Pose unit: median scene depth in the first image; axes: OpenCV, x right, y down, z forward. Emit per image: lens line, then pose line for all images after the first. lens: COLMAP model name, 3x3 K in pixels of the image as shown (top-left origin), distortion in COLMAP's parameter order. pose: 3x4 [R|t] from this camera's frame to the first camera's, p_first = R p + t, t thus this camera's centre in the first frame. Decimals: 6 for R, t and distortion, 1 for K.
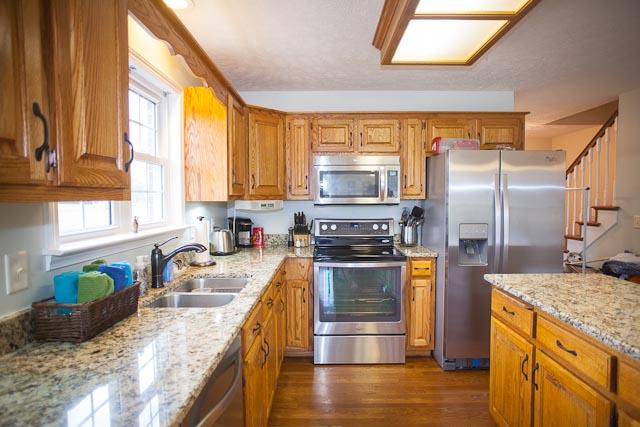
lens RADIAL K [[378.7, 0, 321.0], [0, 378.7, 217.1], [0, 0, 1]] dist [-0.003022, 0.000483]
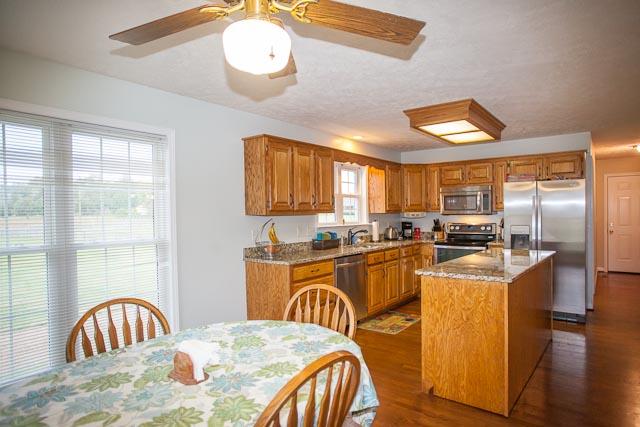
lens RADIAL K [[378.7, 0, 319.0], [0, 378.7, 215.1], [0, 0, 1]] dist [-0.003022, 0.000483]
pose [[0.790403, -0.000895, -0.612587, 0.613267], [-0.020751, 0.999386, -0.028235, 0.031736], [0.612236, 0.035029, 0.789899, -0.748650]]
